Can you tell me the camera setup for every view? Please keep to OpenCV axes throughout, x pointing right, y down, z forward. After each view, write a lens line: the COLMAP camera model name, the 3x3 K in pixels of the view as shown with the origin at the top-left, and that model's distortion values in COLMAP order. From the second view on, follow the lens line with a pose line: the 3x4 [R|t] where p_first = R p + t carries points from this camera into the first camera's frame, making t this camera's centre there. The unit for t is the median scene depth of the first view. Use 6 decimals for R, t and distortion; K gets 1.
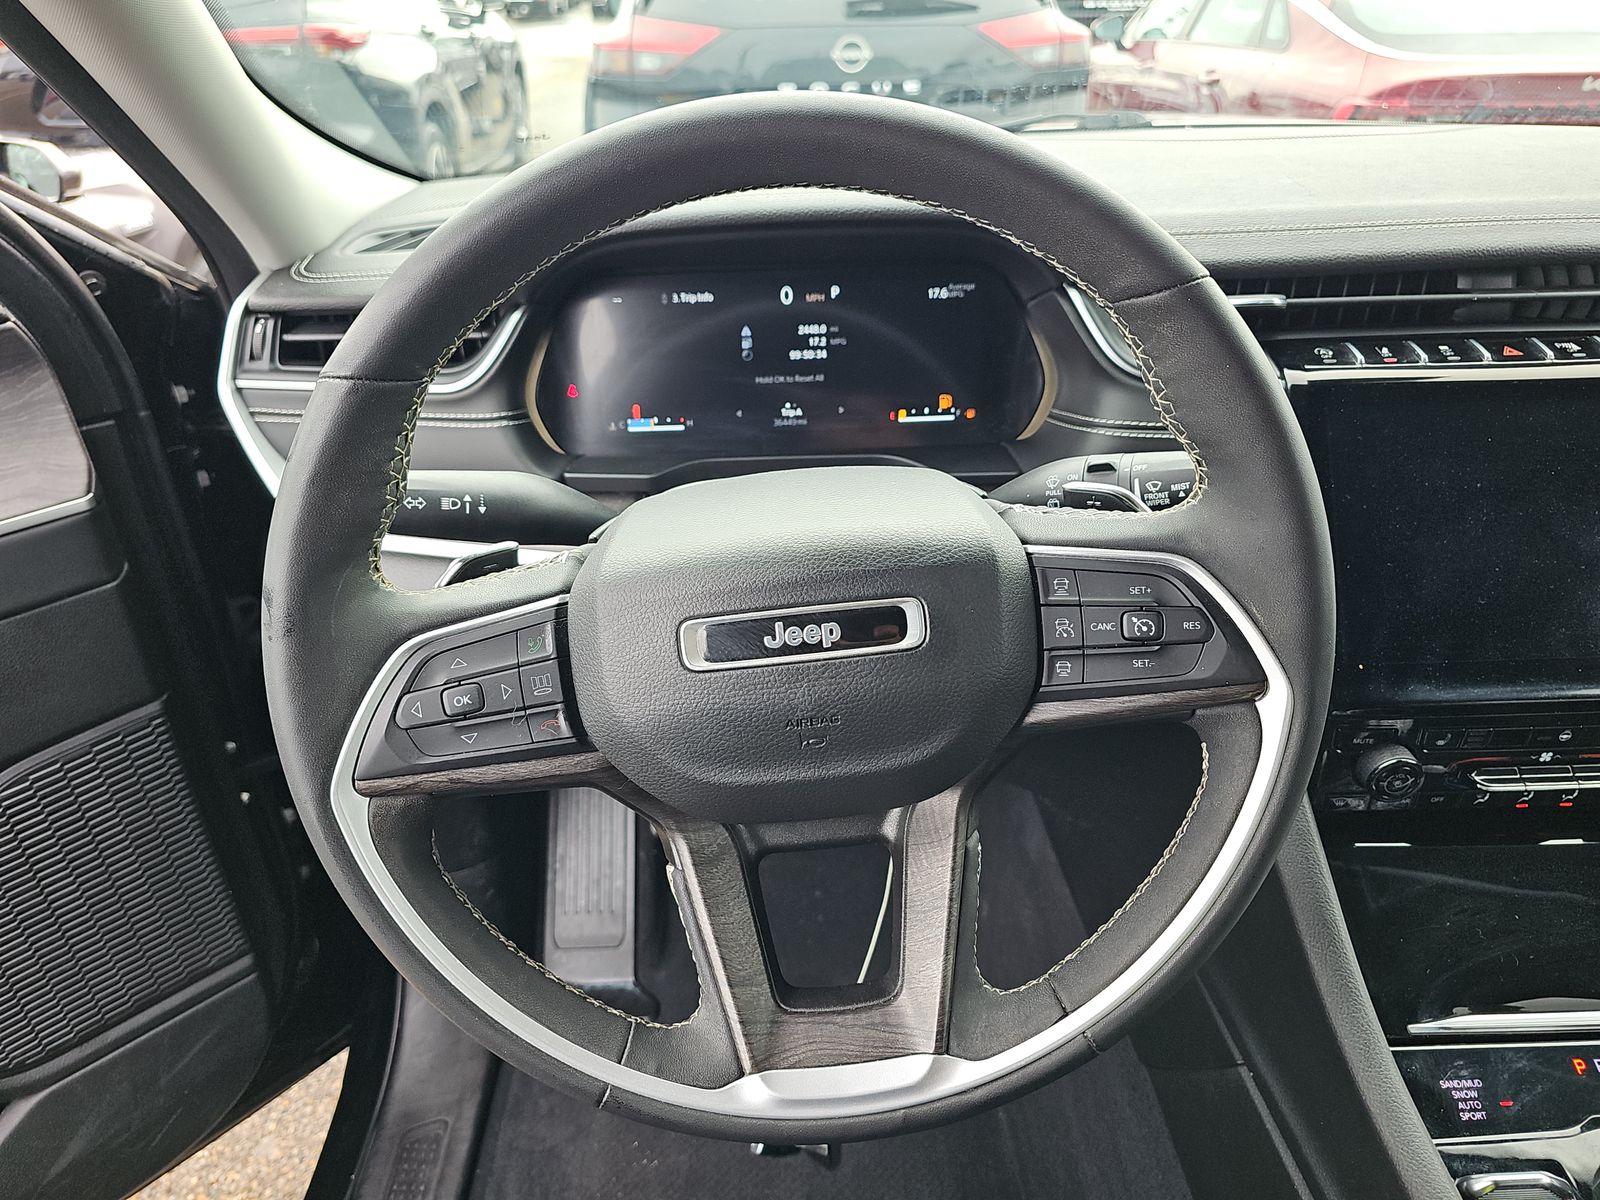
lens RADIAL K [[1065.2, 0, 803.4], [0, 1065.2, 600.3], [0, 0, 1]] dist [0.061322, -0.000026]
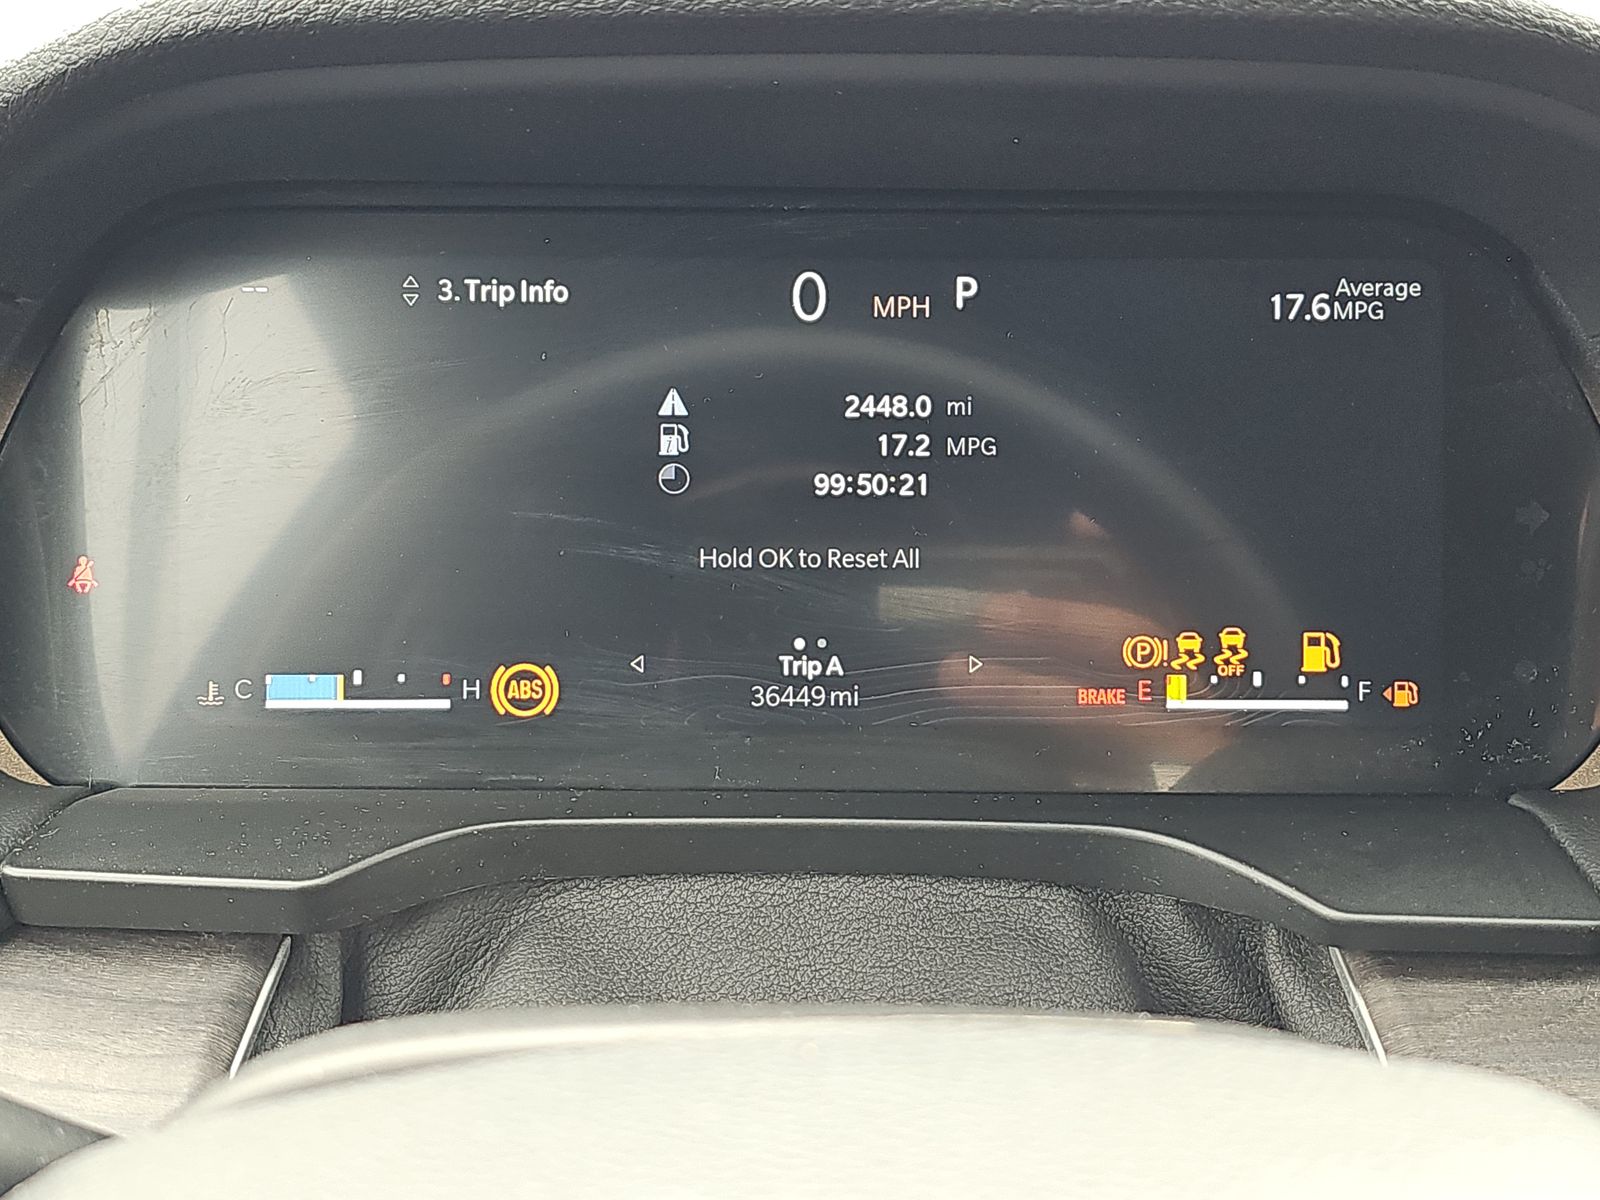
lens RADIAL K [[1065.2, 0, 801.3], [0, 1065.2, 599.1], [0, 0, 1]] dist [0.061322, -0.000026]
pose [[0.999047, 0.036213, -0.024385, -0.007083], [-0.040578, 0.976299, -0.212590, -0.132035], [0.016108, 0.213377, 0.976837, 0.708862]]
